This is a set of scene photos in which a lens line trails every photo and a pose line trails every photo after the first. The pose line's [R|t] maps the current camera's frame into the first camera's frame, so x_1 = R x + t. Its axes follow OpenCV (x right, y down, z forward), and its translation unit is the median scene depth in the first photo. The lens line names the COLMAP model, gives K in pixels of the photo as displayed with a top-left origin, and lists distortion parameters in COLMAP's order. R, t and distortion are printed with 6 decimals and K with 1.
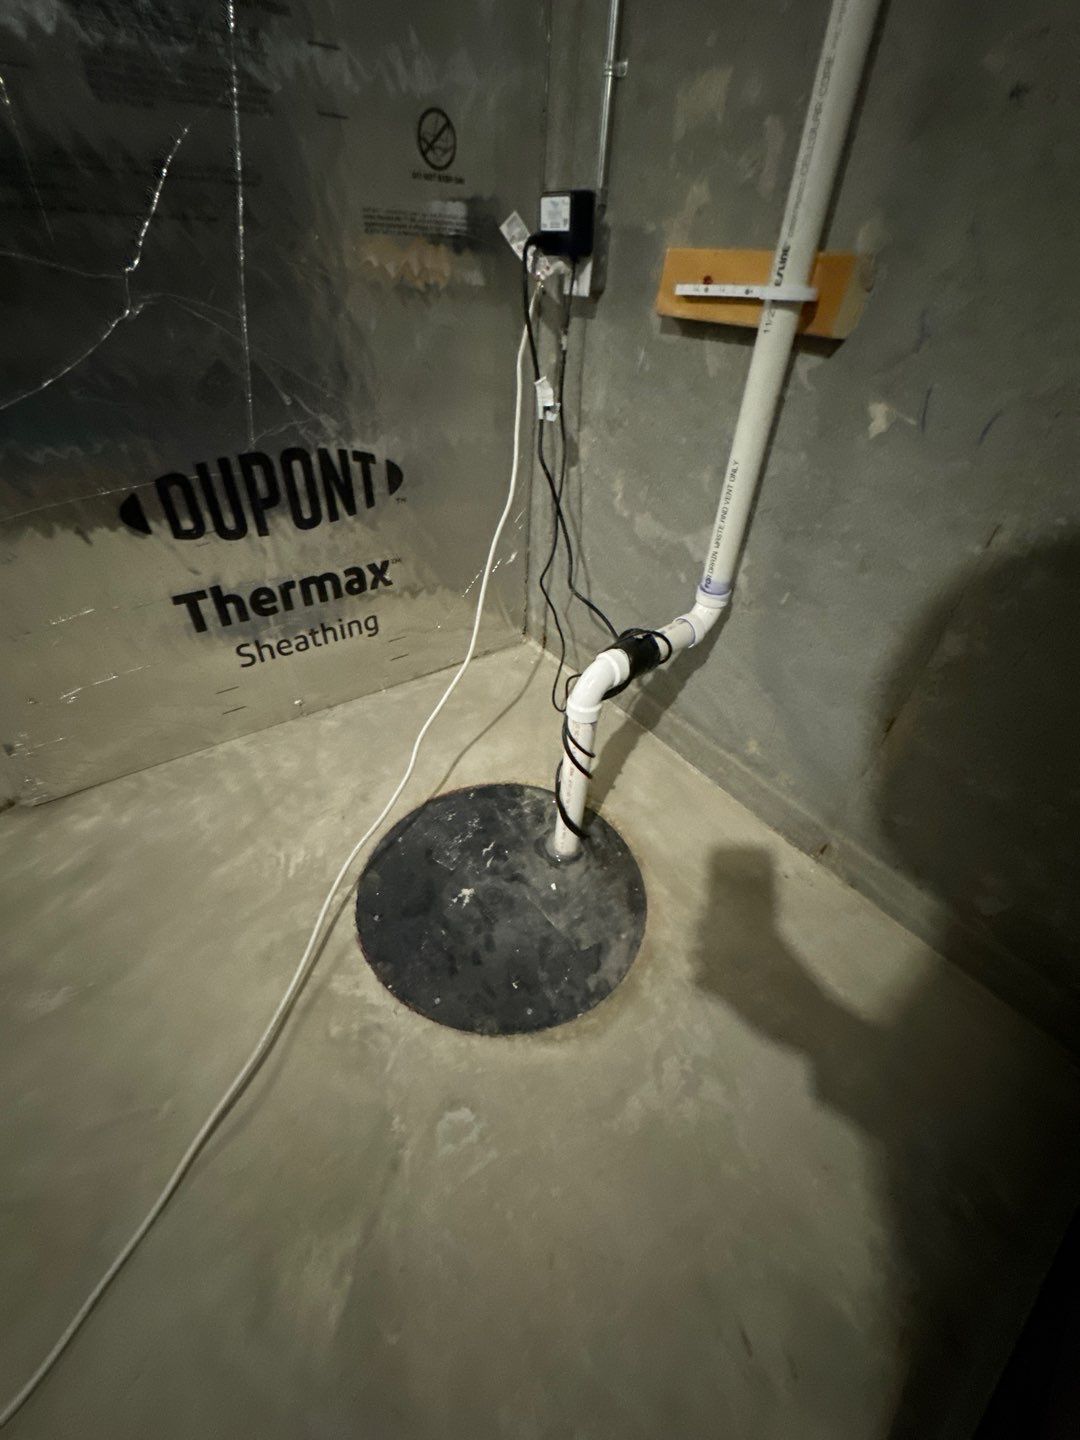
lens RADIAL K [[579.8, 0, 535.1], [0, 579.8, 716.9], [0, 0, 1]] dist [-0.005390, 0.001431]
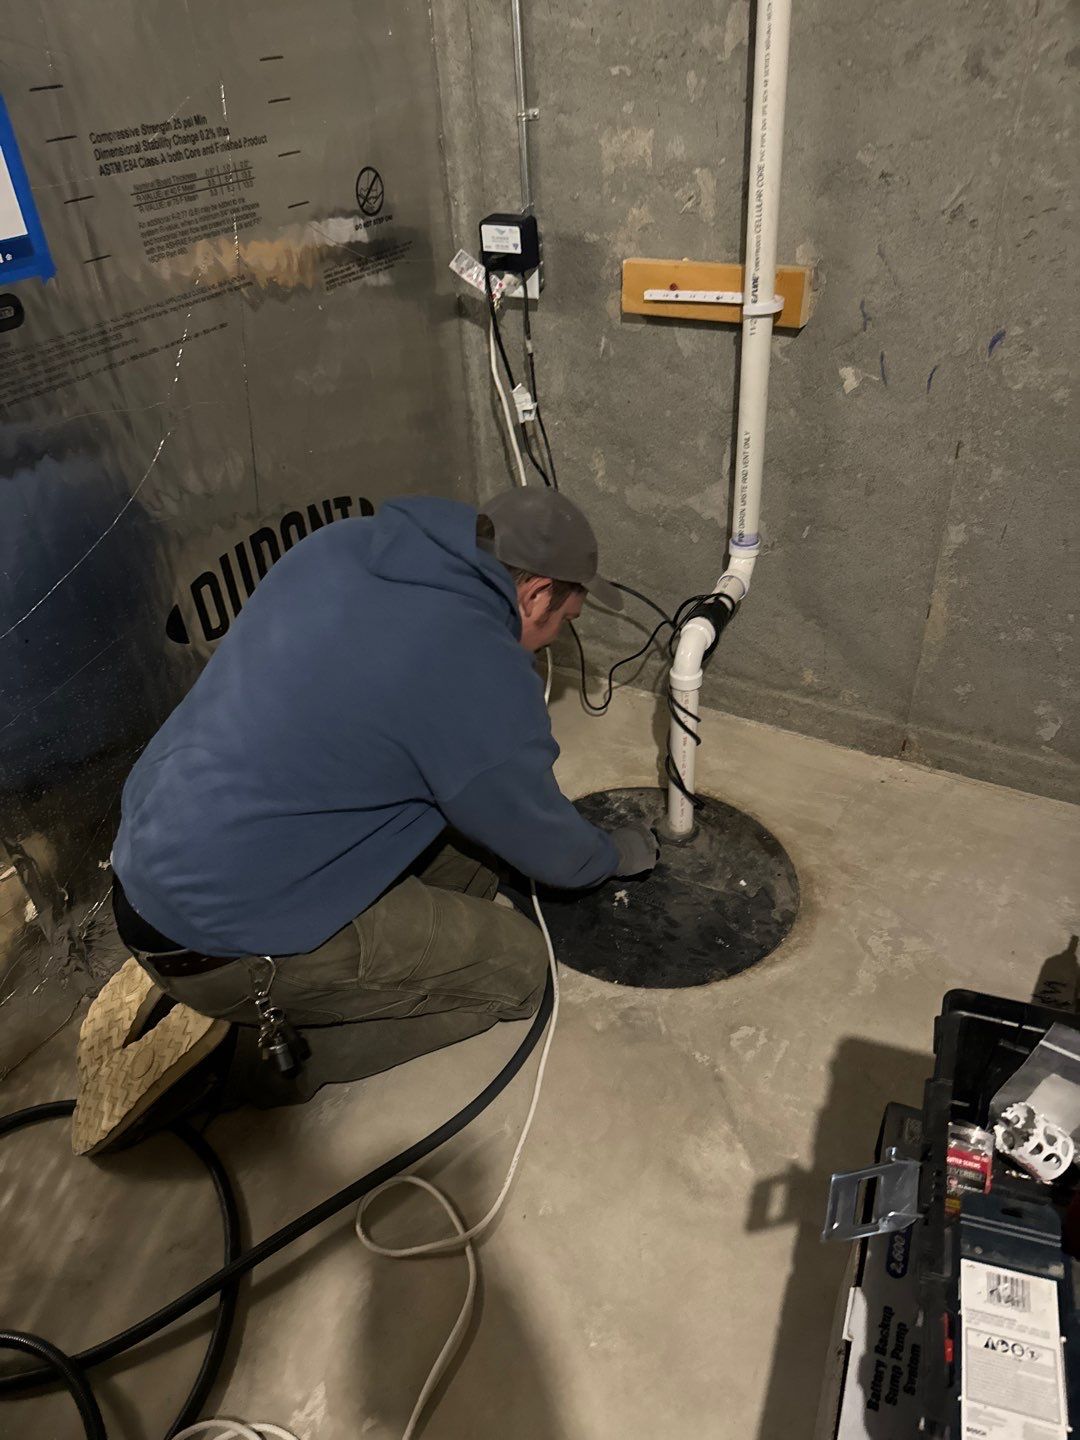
lens RADIAL K [[1029.8, 0, 506.4], [0, 1029.8, 725.2], [0, 0, 1]] dist [0.034185, -0.048881]
pose [[0.920297, -0.302690, 0.247856, -0.698835], [0.316963, 0.948251, -0.018855, -0.000703], [-0.229323, 0.095913, 0.968613, -0.742321]]
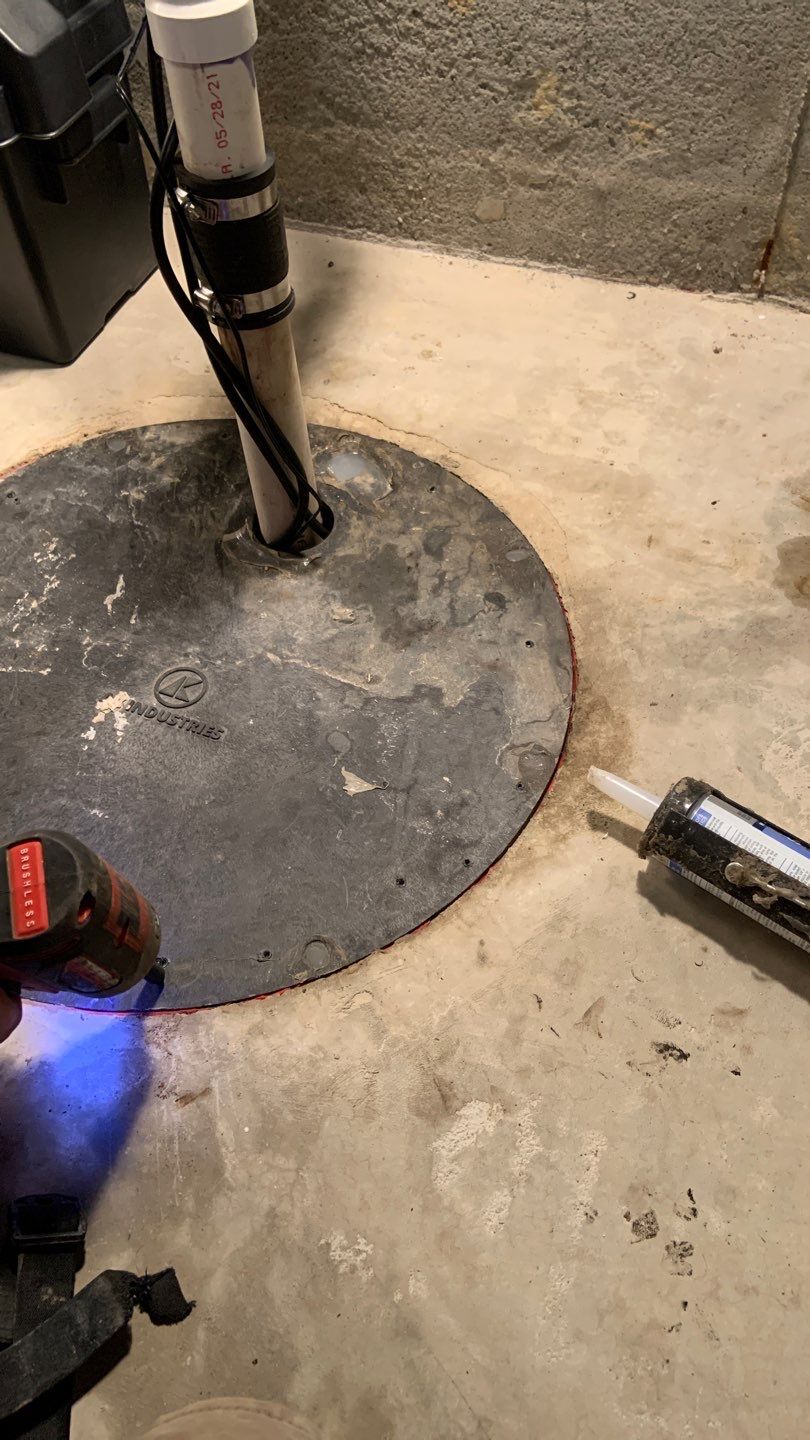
lens RADIAL K [[1103.3, 0, 409.6], [0, 1103.3, 709.8], [0, 0, 1]] dist [0.125141, -0.163835]
pose [[0.815066, -0.493215, 0.303982, -0.196549], [0.404541, 0.860085, 0.310806, 0.164962], [-0.414745, -0.130354, 0.900552, 0.307335]]
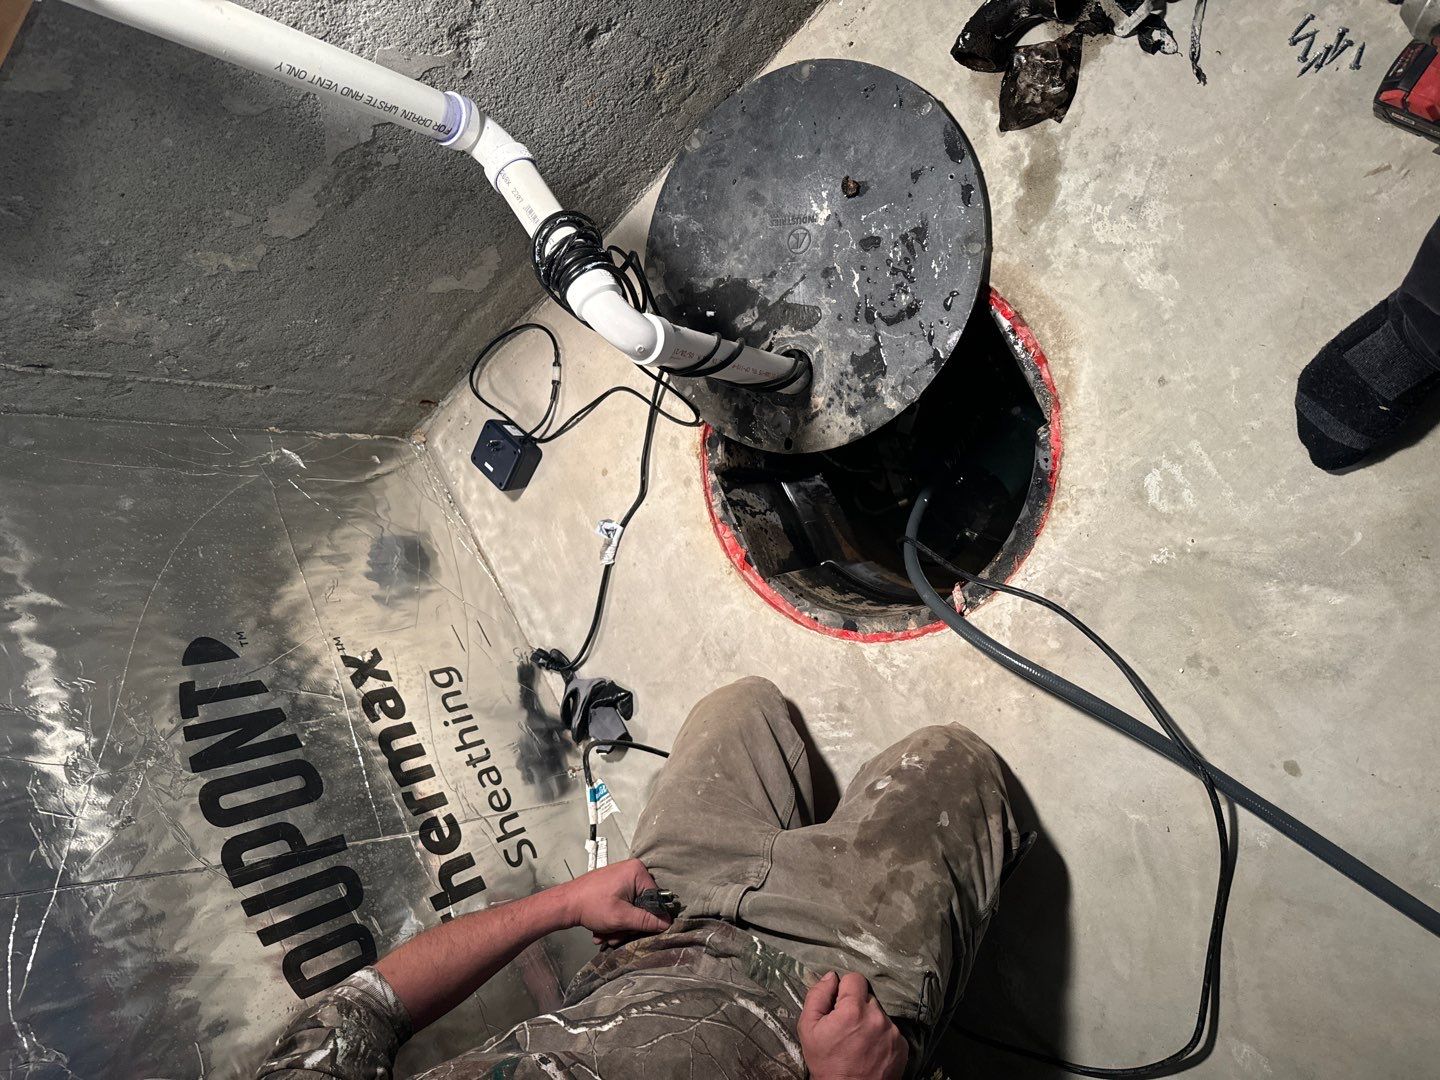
lens RADIAL K [[1029.8, 0, 729.8], [0, 1029.8, 551.8], [0, 0, 1]] dist [0.034185, -0.048881]
pose [[-0.007727, -0.994488, -0.104569, -0.047811], [0.942558, -0.042166, 0.331369, -0.334637], [-0.333952, -0.096002, 0.937689, -0.197471]]
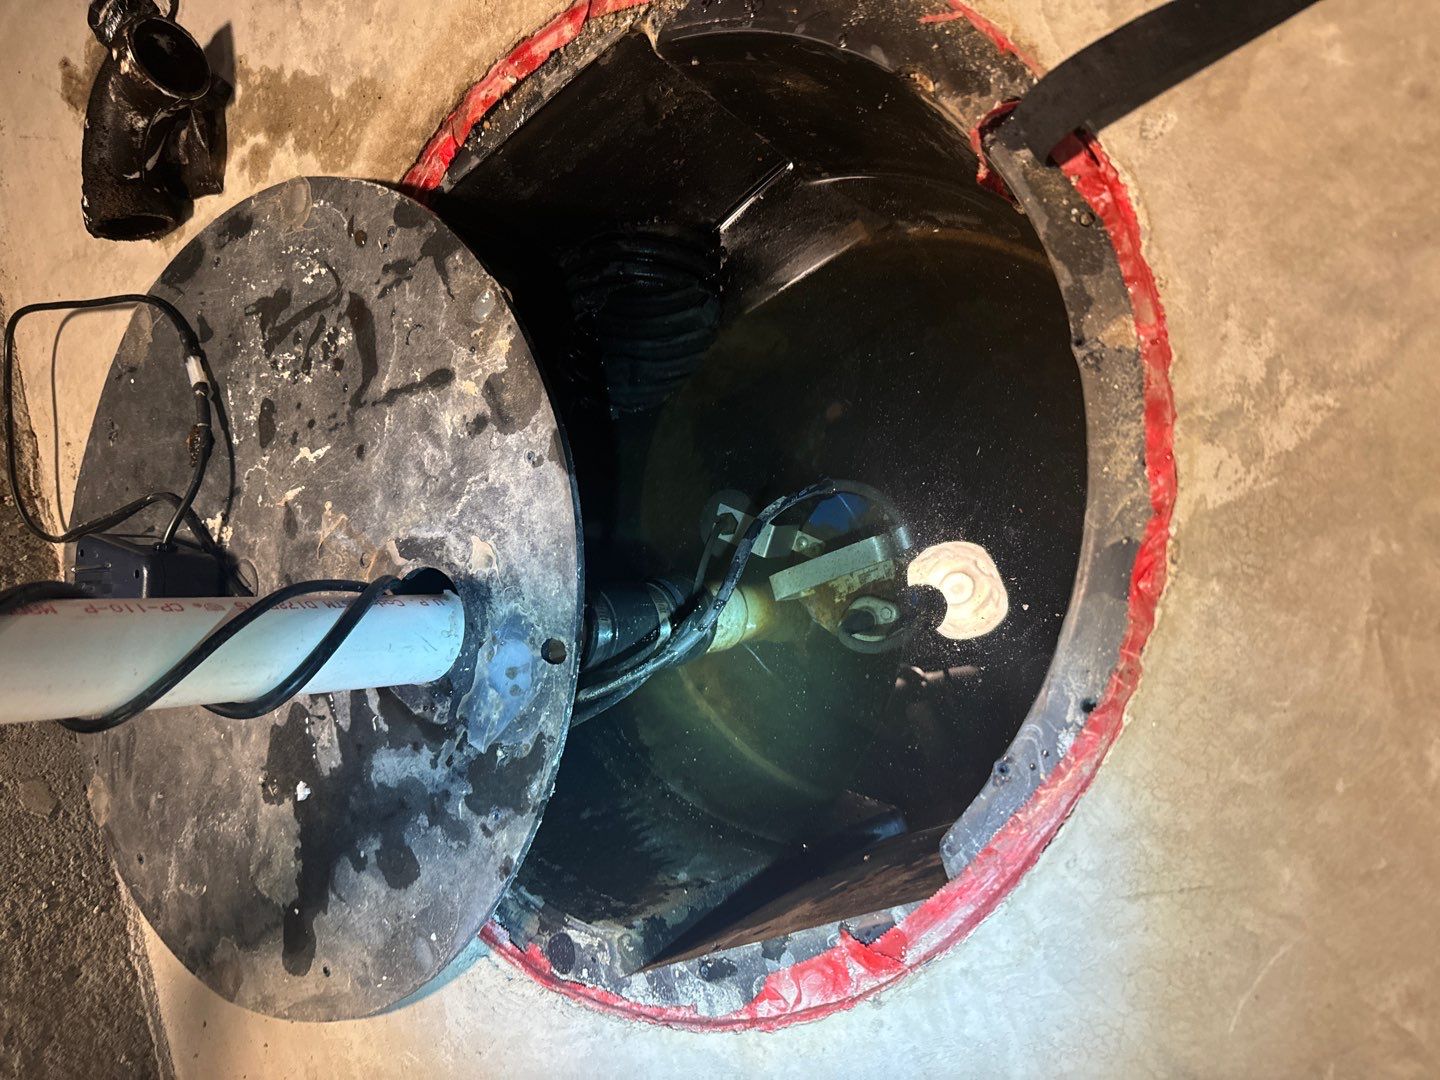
lens RADIAL K [[1029.8, 0, 730.5], [0, 1029.8, 535.5], [0, 0, 1]] dist [0.034185, -0.048881]
pose [[-0.845866, -0.102992, 0.523358, -0.388356], [0.476166, -0.587959, 0.653888, -0.020264], [0.240368, 0.802307, 0.546376, 0.838220]]
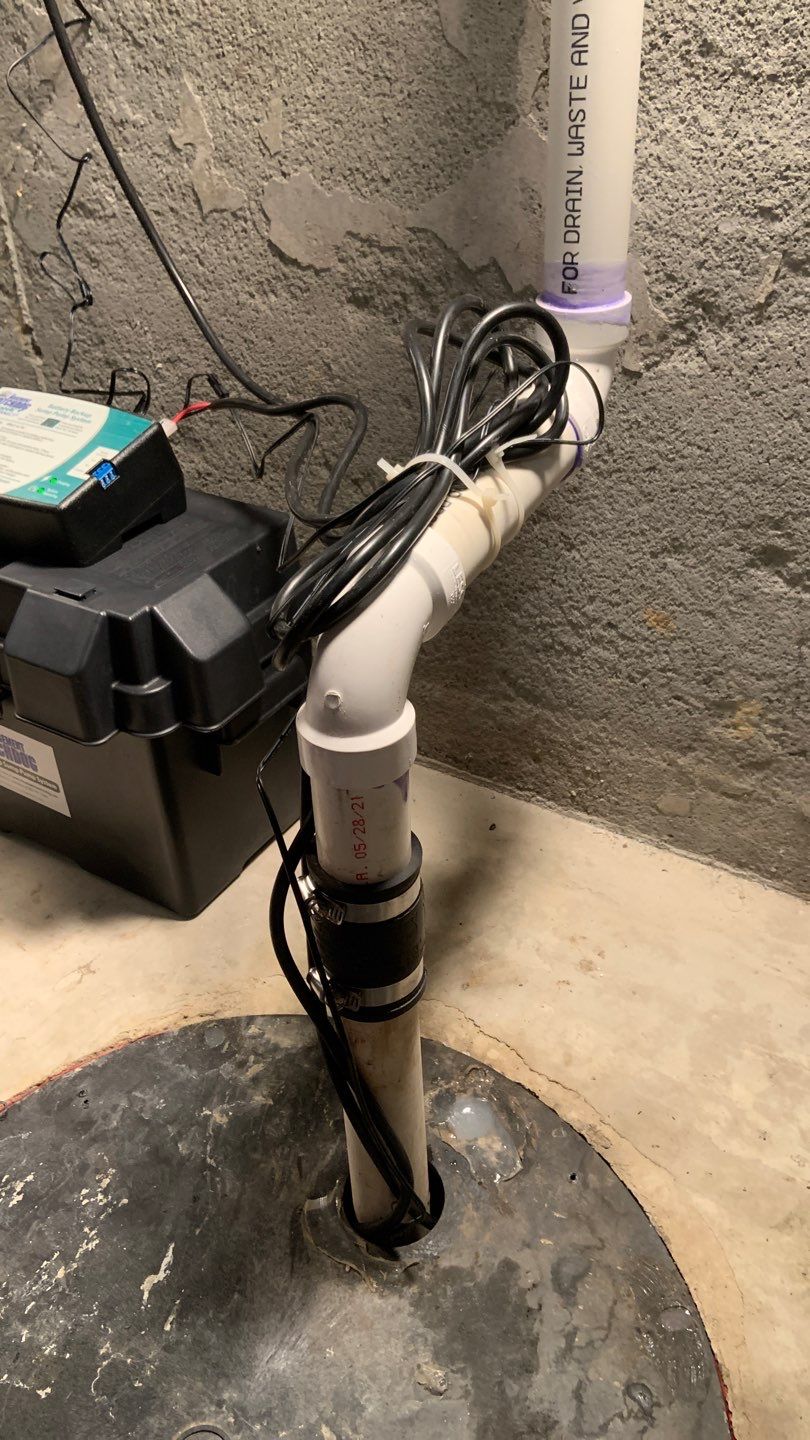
lens RADIAL K [[1103.3, 0, 406.4], [0, 1103.3, 692.3], [0, 0, 1]] dist [0.125141, -0.163835]
pose [[0.913689, -0.275056, 0.299195, -0.048449], [0.296457, 0.954644, -0.027704, -0.012060], [-0.278005, 0.114011, 0.953790, 0.436846]]
